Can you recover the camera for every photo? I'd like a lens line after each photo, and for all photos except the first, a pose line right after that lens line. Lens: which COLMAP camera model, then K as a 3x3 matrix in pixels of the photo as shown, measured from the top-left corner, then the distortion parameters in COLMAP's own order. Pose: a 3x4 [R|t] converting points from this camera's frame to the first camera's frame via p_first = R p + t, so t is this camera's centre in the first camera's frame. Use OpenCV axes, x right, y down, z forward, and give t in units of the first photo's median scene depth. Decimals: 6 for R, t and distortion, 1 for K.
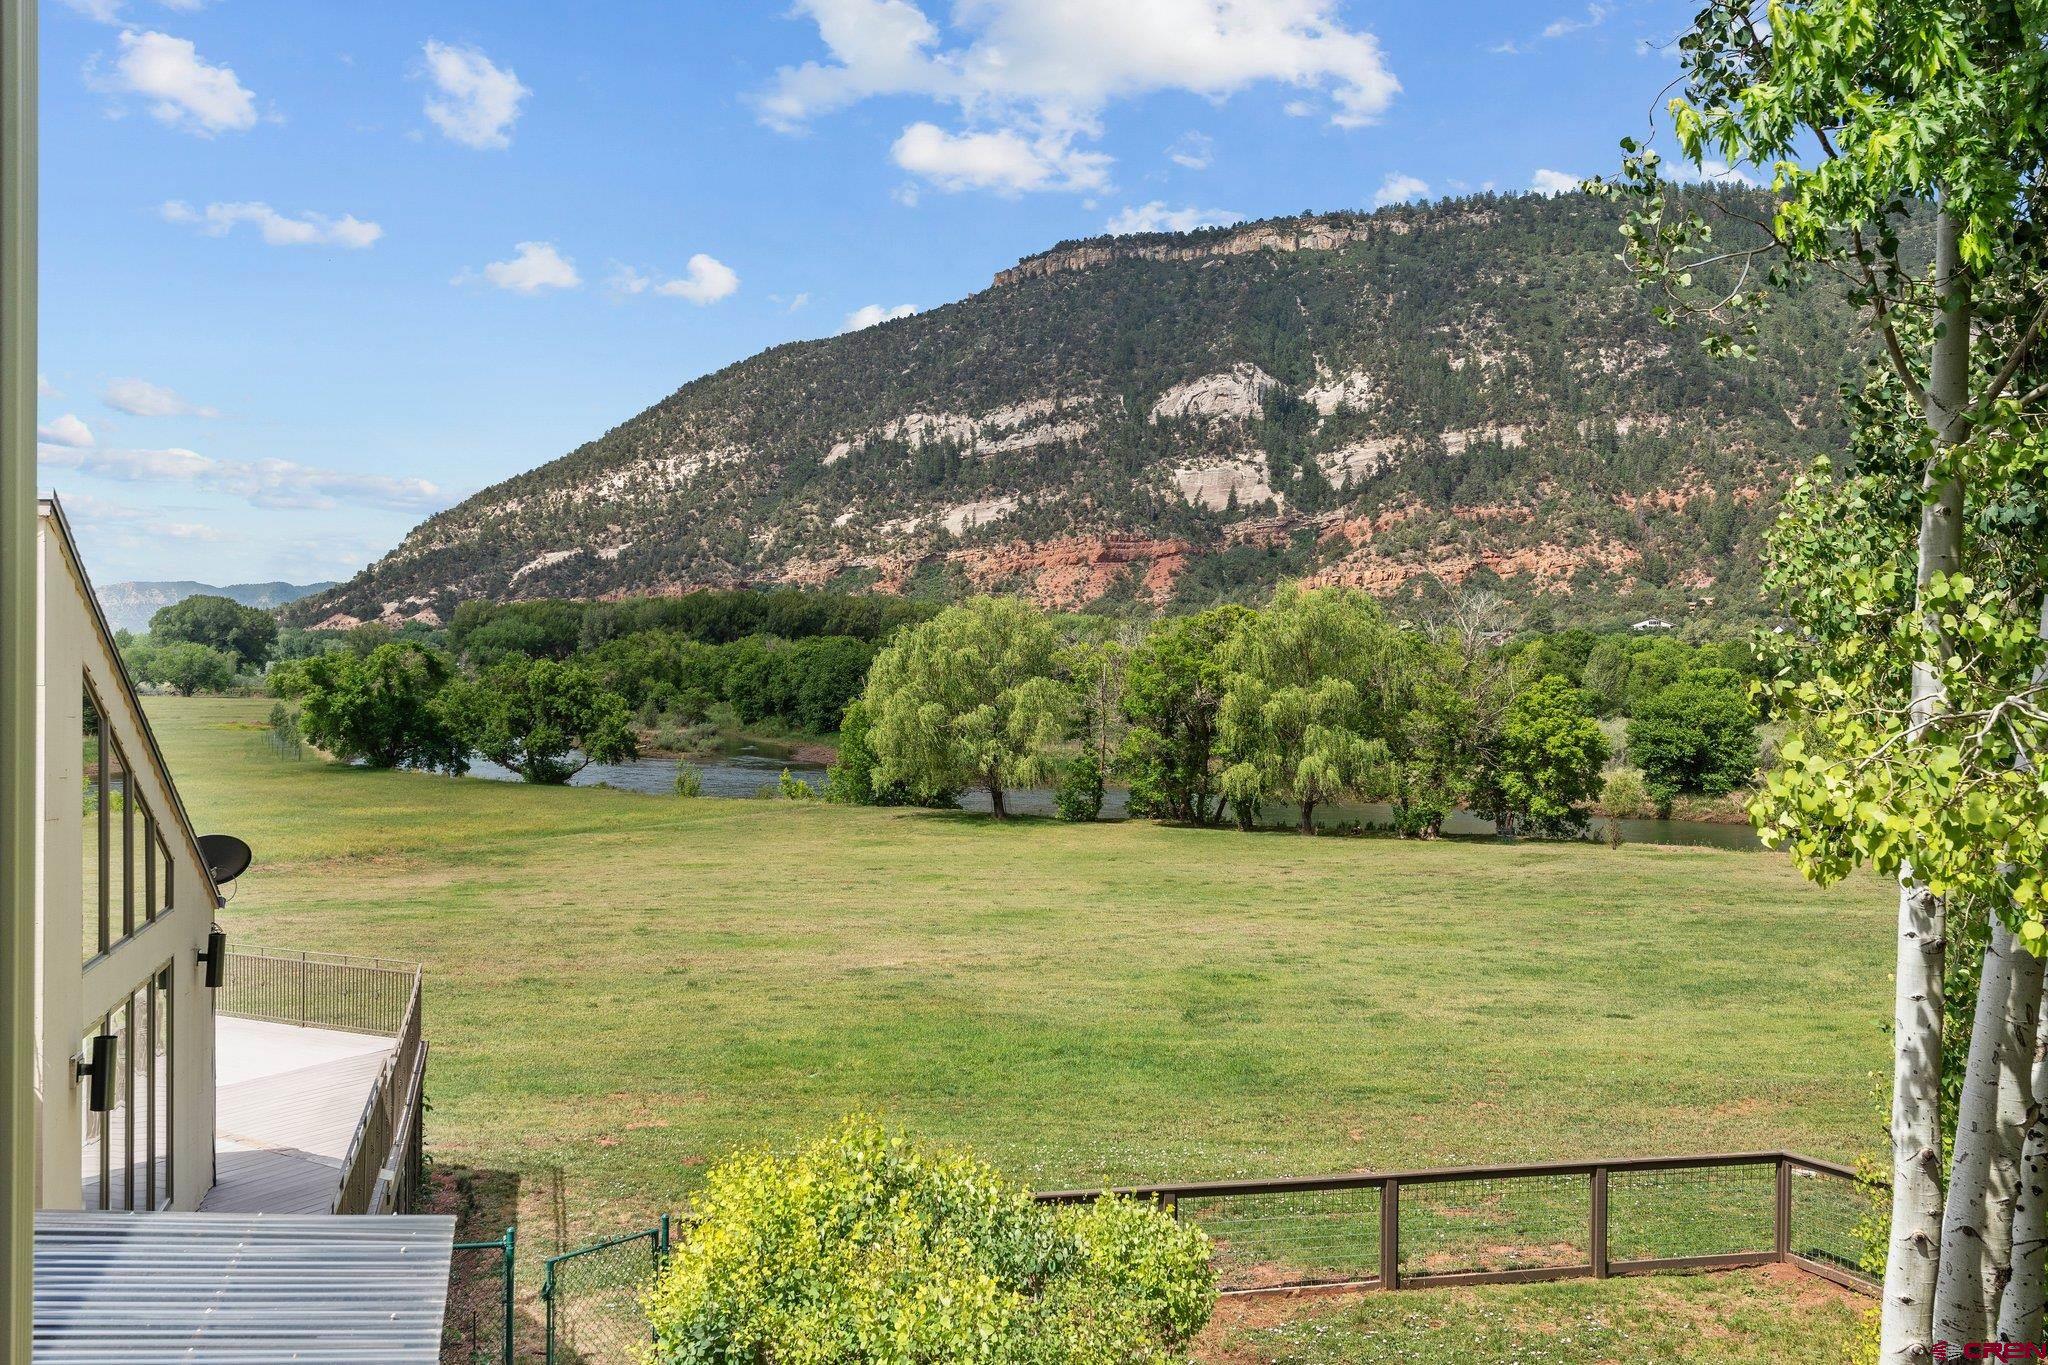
lens RADIAL K [[1789.8, 0, 1024.0], [0, 1789.8, 682.5], [0, 0, 1]] dist [-0.005425, 0.000579]
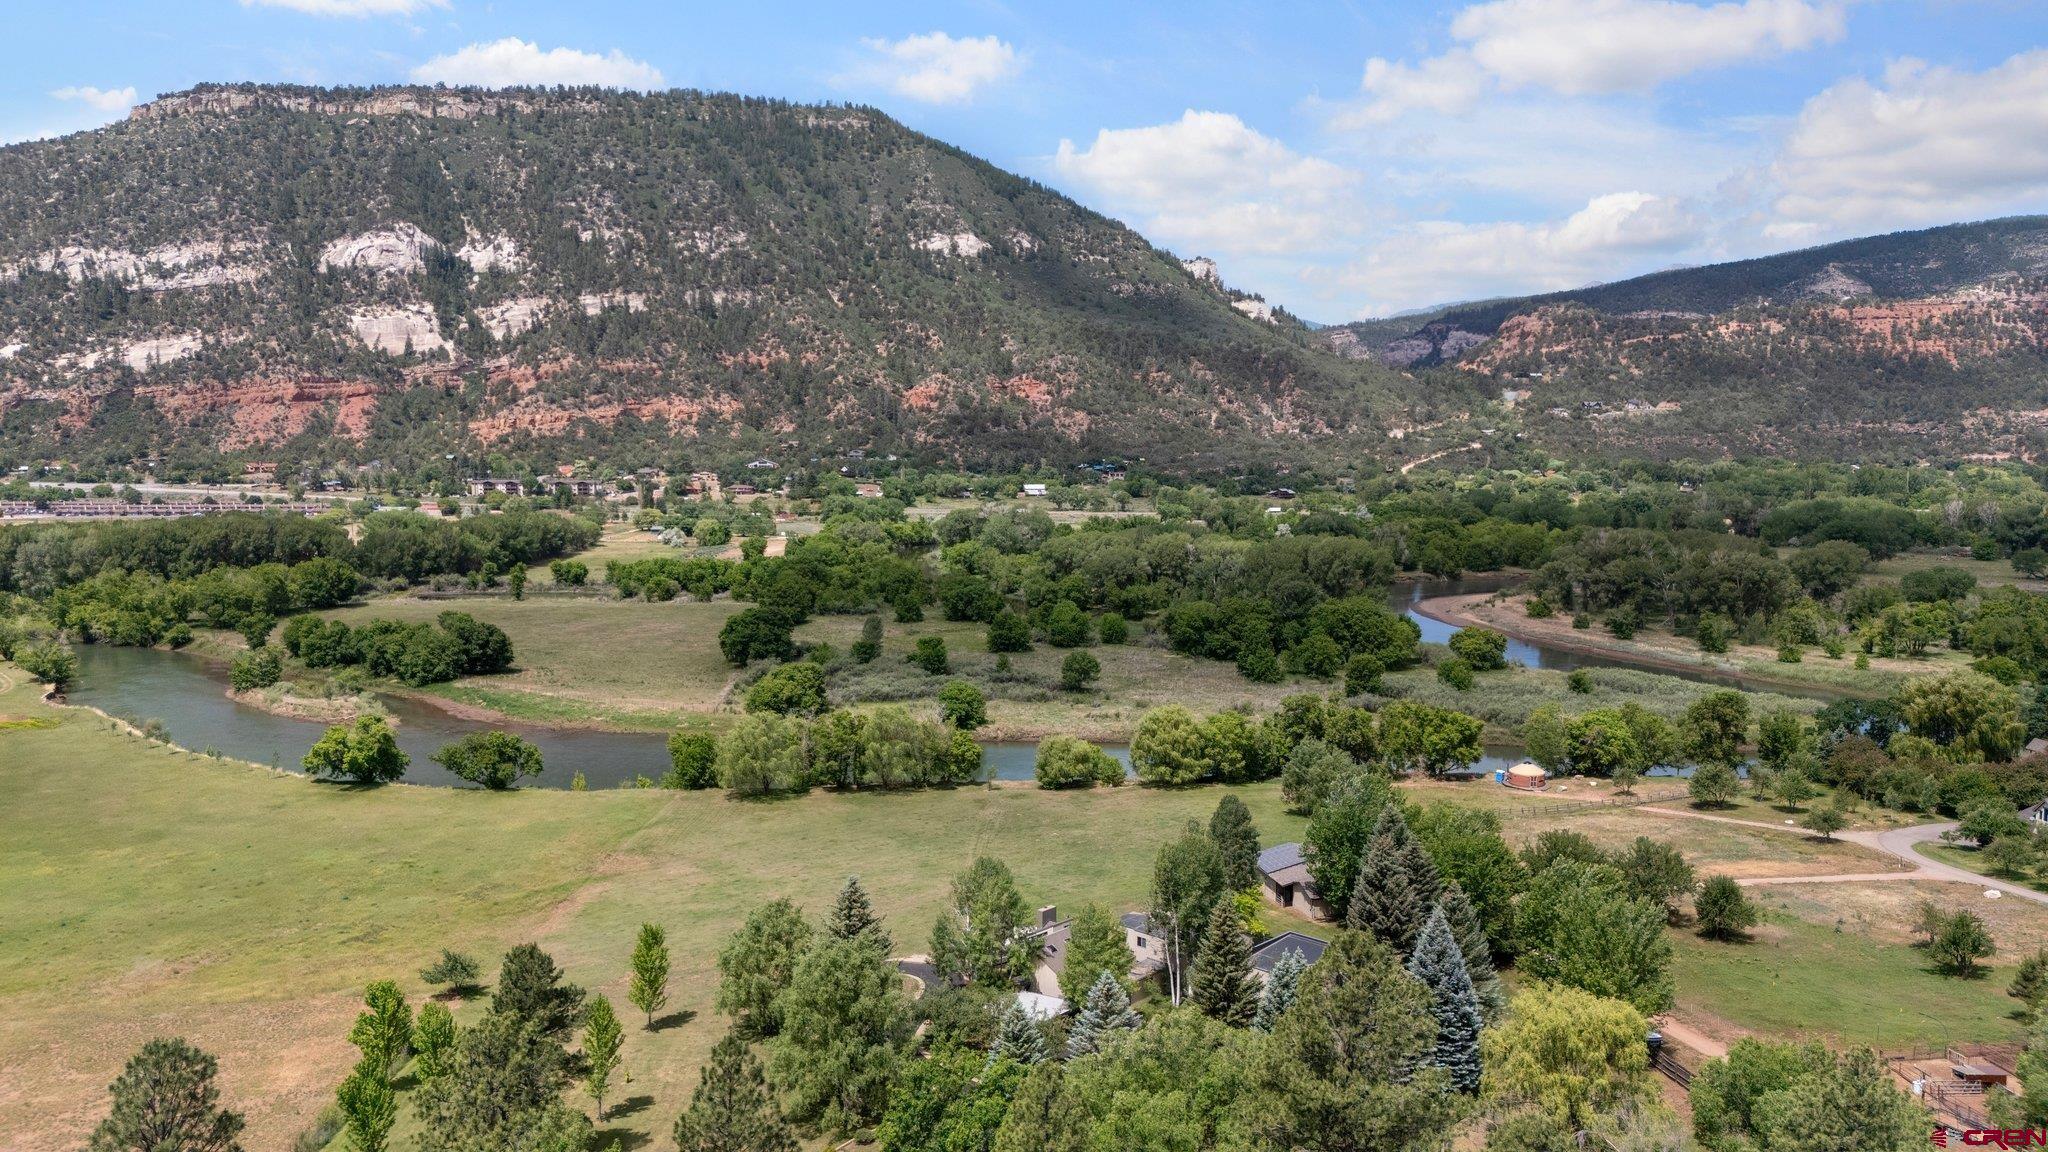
lens RADIAL K [[1492.2, 0, 1026.2], [0, 1492.2, 569.6], [0, 0, 1]] dist [0.072567, -0.075157]
pose [[0.849367, -0.056018, 0.524822, -0.070113], [0.010072, 0.995891, 0.089998, -0.038064], [-0.527707, -0.071155, 0.846441, -0.089268]]
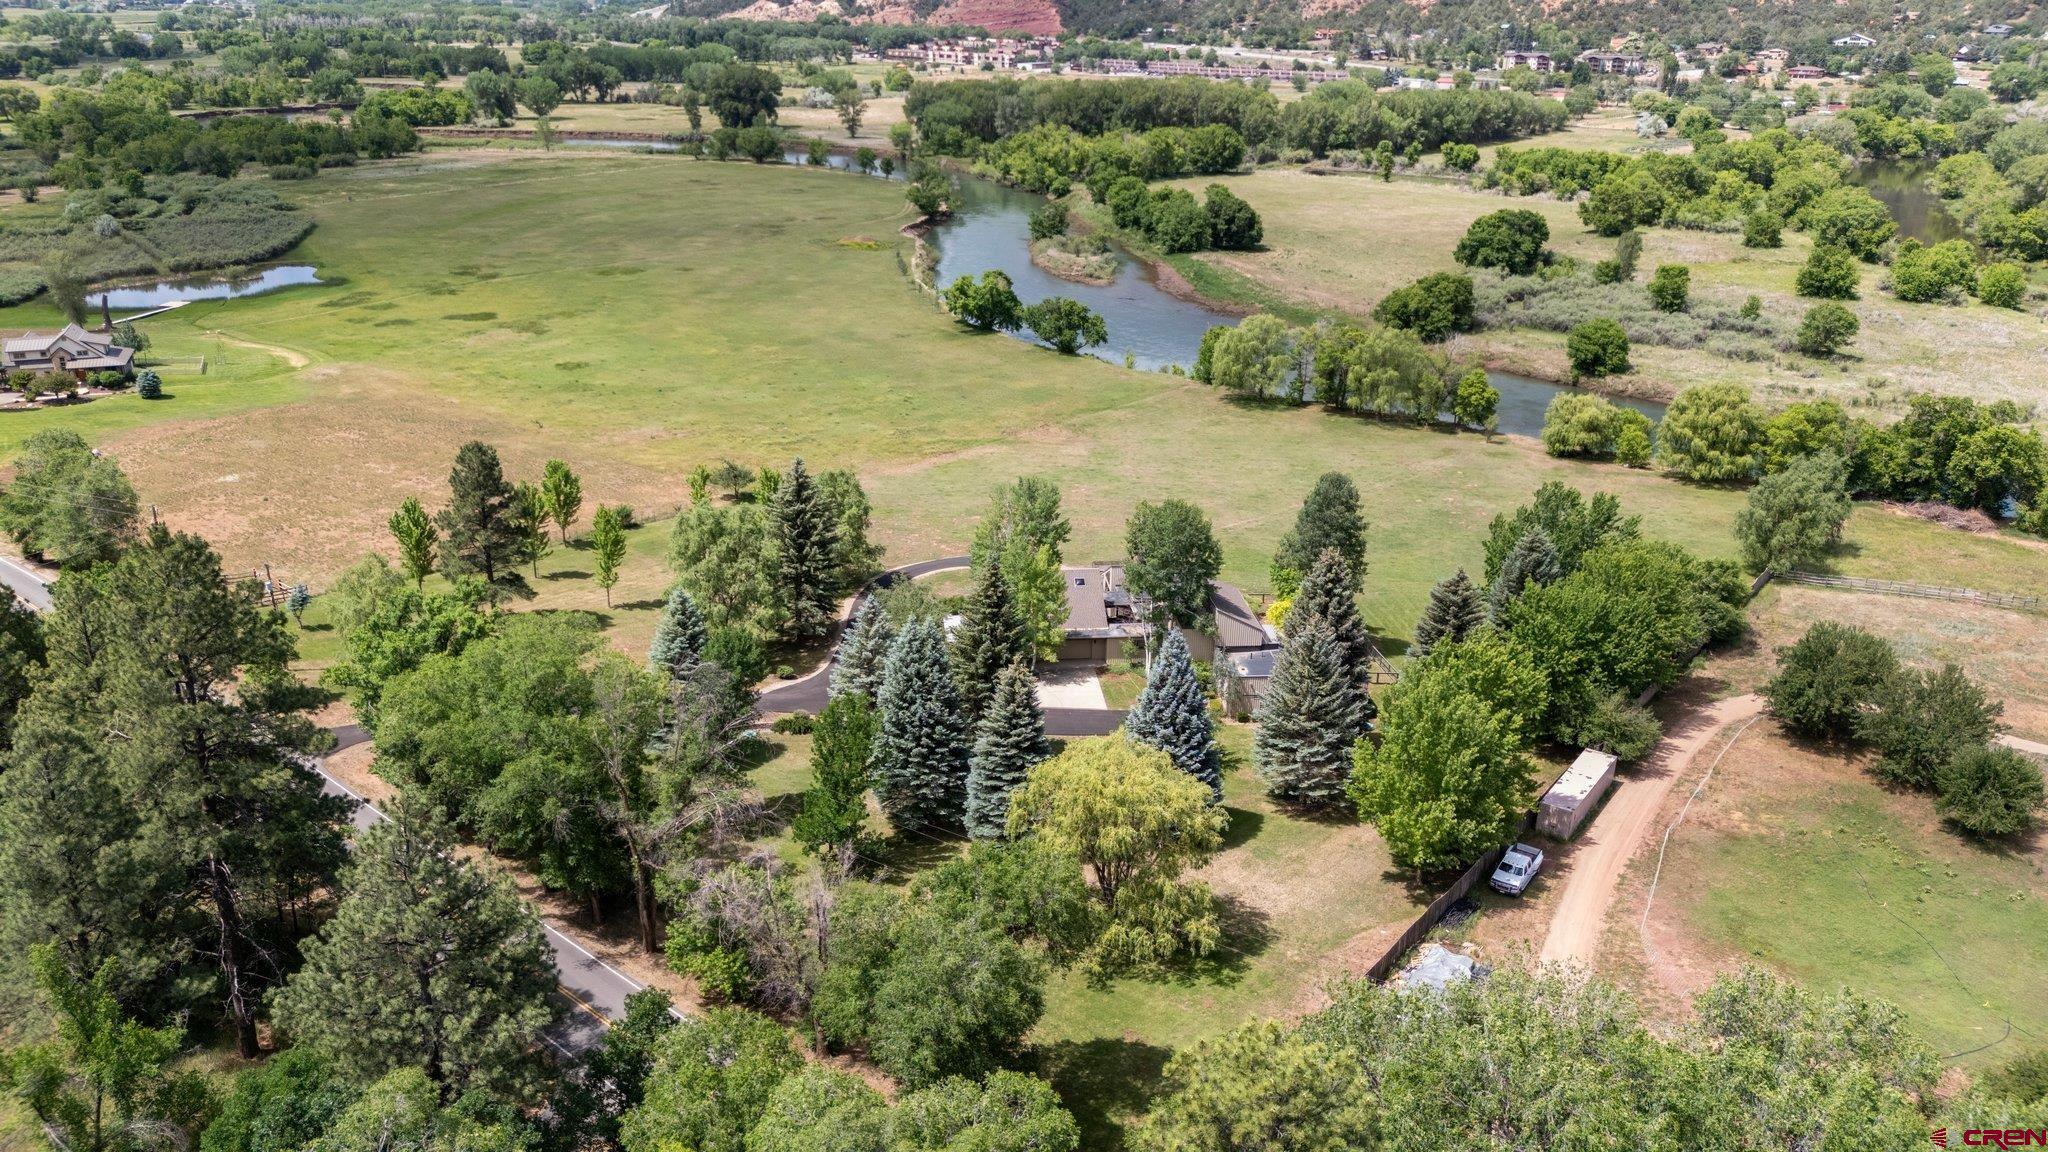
lens RADIAL K [[1492.2, 0, 1026.2], [0, 1492.2, 569.6], [0, 0, 1]] dist [0.072567, -0.075157]
pose [[0.984530, 0.067674, -0.161621, 0.001365], [-0.006797, 0.936459, 0.350710, -0.037695], [0.175085, -0.344186, 0.922432, -0.094341]]
